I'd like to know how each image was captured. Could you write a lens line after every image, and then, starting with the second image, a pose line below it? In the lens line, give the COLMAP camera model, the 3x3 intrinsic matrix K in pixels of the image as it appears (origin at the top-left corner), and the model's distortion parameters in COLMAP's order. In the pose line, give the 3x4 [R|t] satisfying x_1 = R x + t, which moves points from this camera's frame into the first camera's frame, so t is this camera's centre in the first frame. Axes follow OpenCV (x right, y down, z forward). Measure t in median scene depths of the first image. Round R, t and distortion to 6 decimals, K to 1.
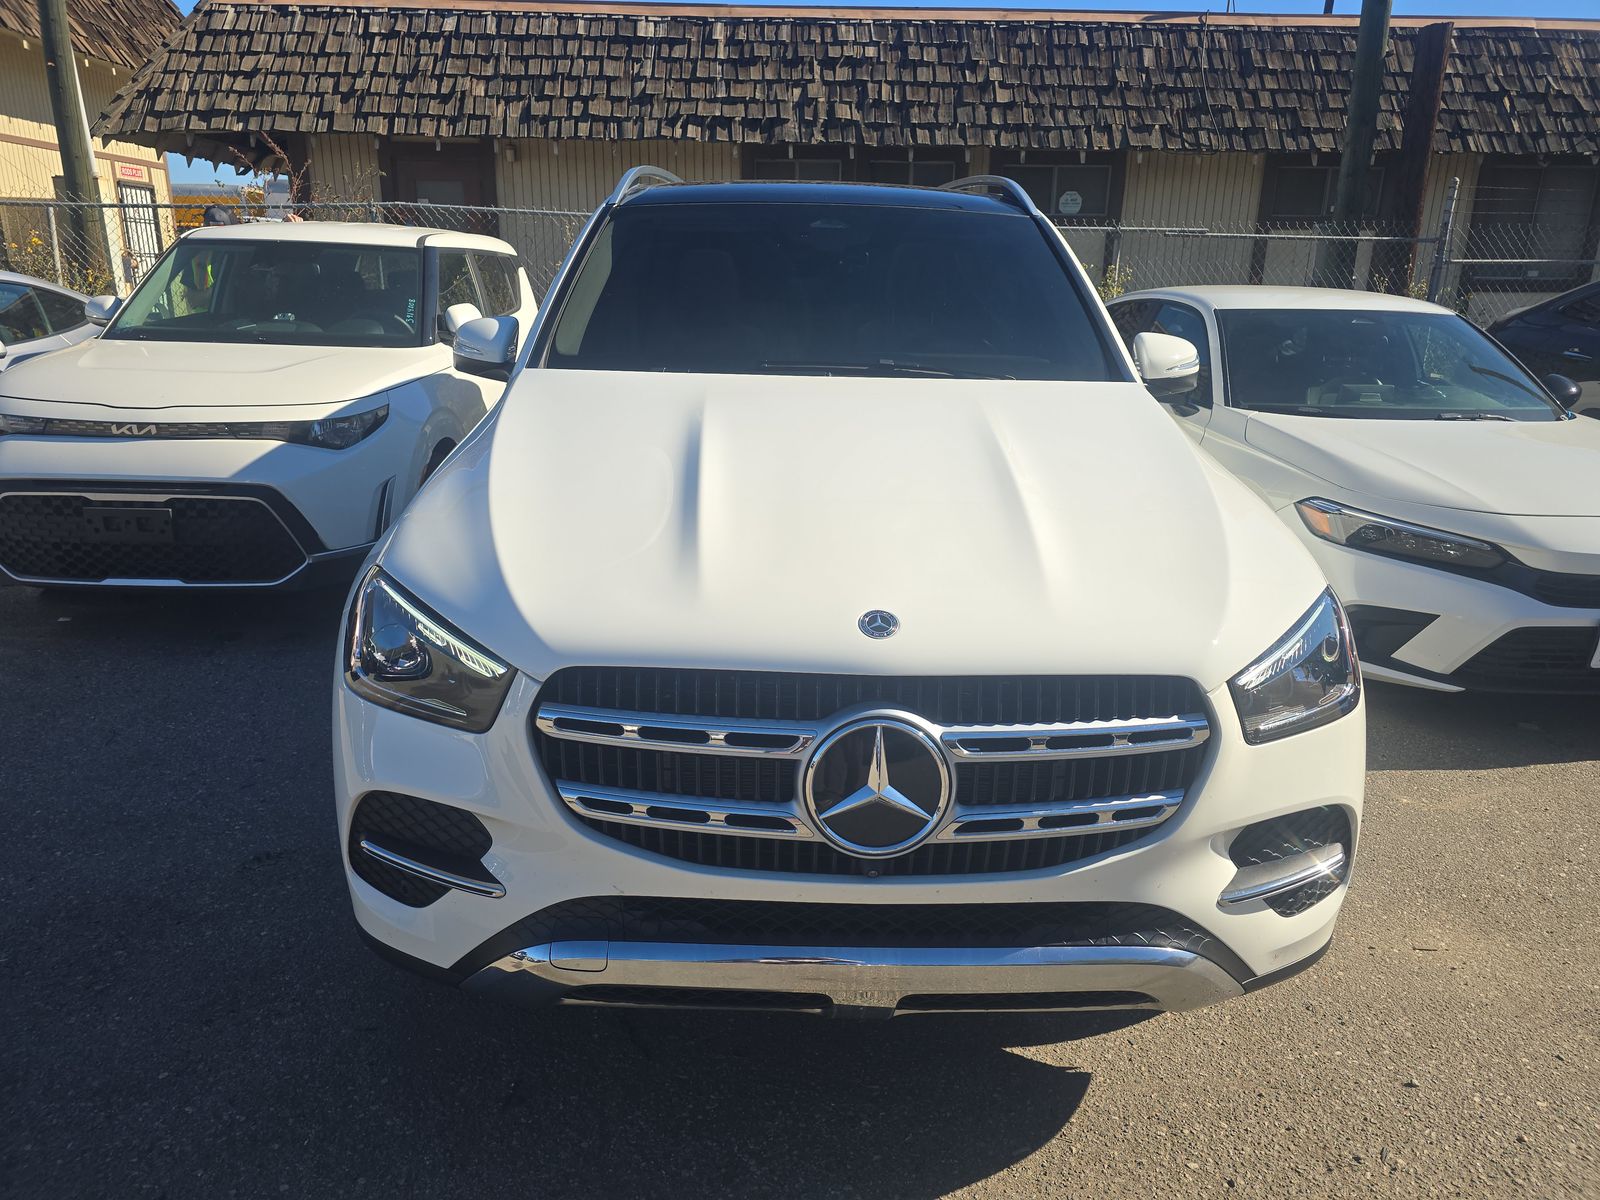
lens RADIAL K [[1127.3, 0, 794.3], [0, 1127.3, 605.5], [0, 0, 1]] dist [0.061348, -0.036201]
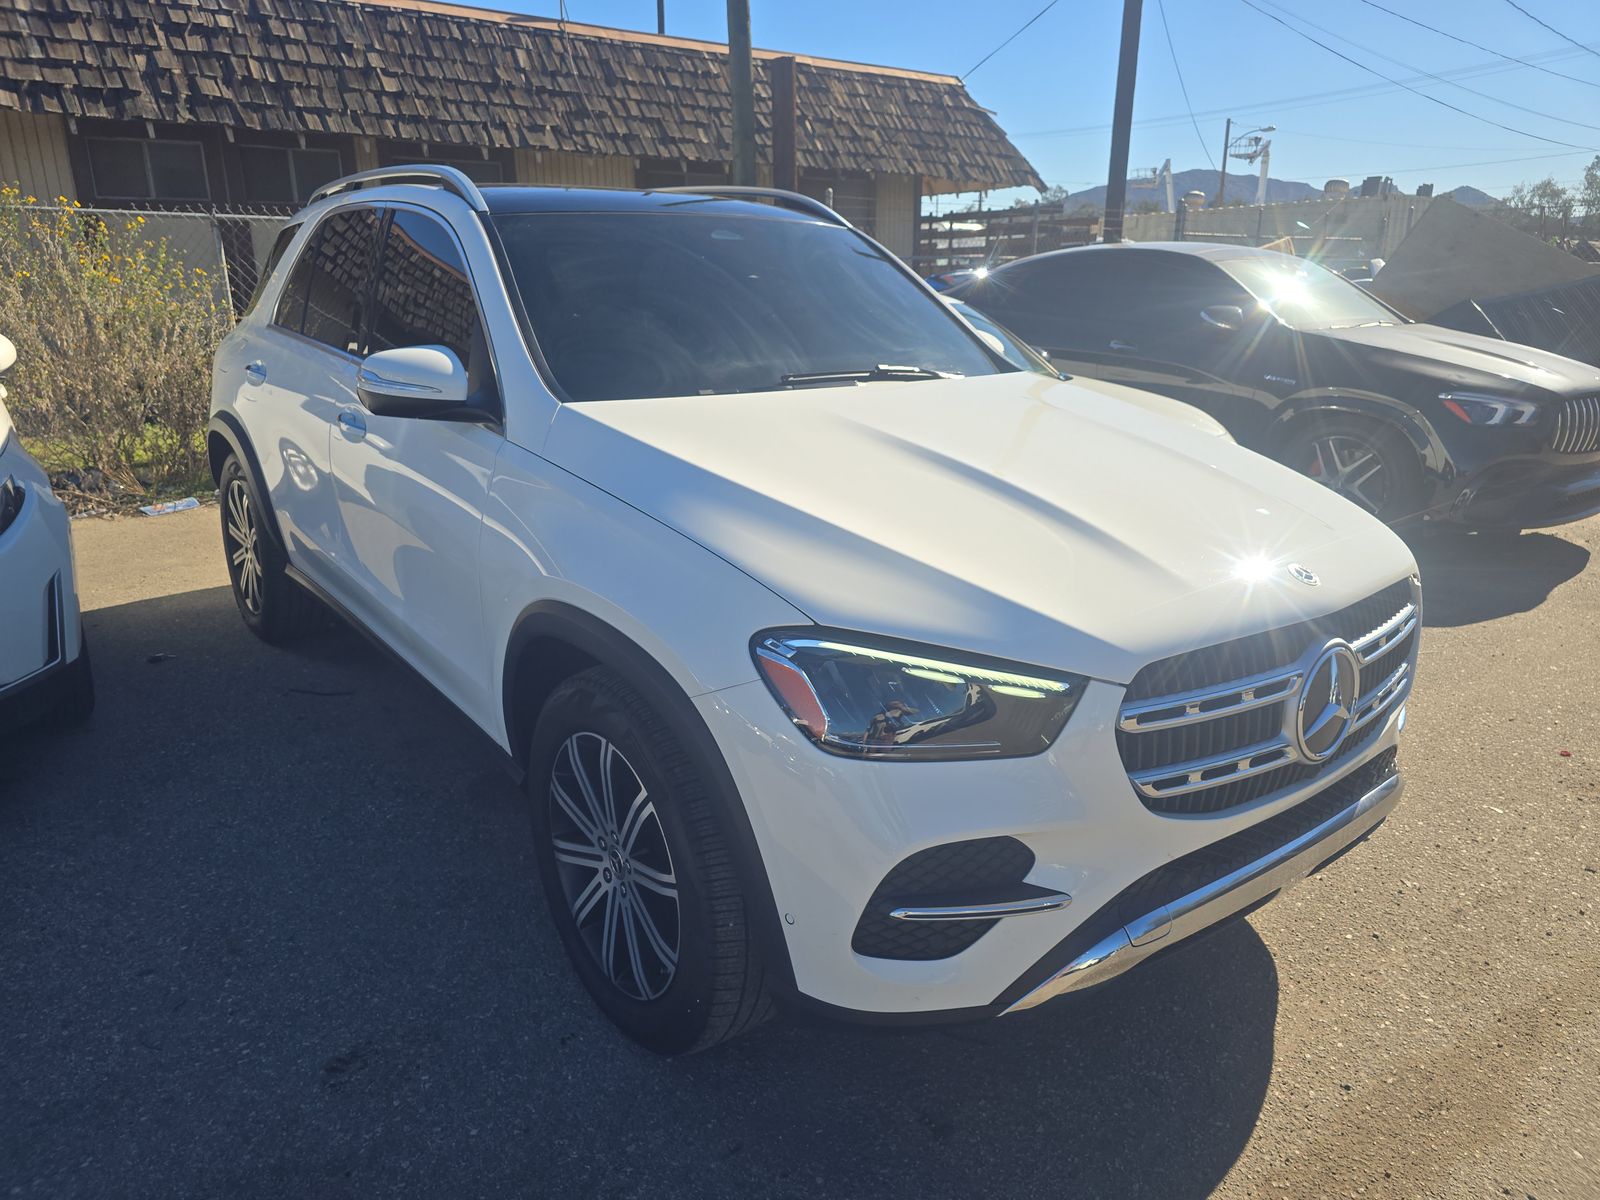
lens RADIAL K [[1127.3, 0, 794.3], [0, 1127.3, 605.5], [0, 0, 1]] dist [0.061348, -0.036201]
pose [[0.808604, -0.187426, 0.557702, -0.158355], [0.183213, 0.980985, 0.064040, -0.019607], [-0.559101, 0.050395, 0.827567, 0.042503]]
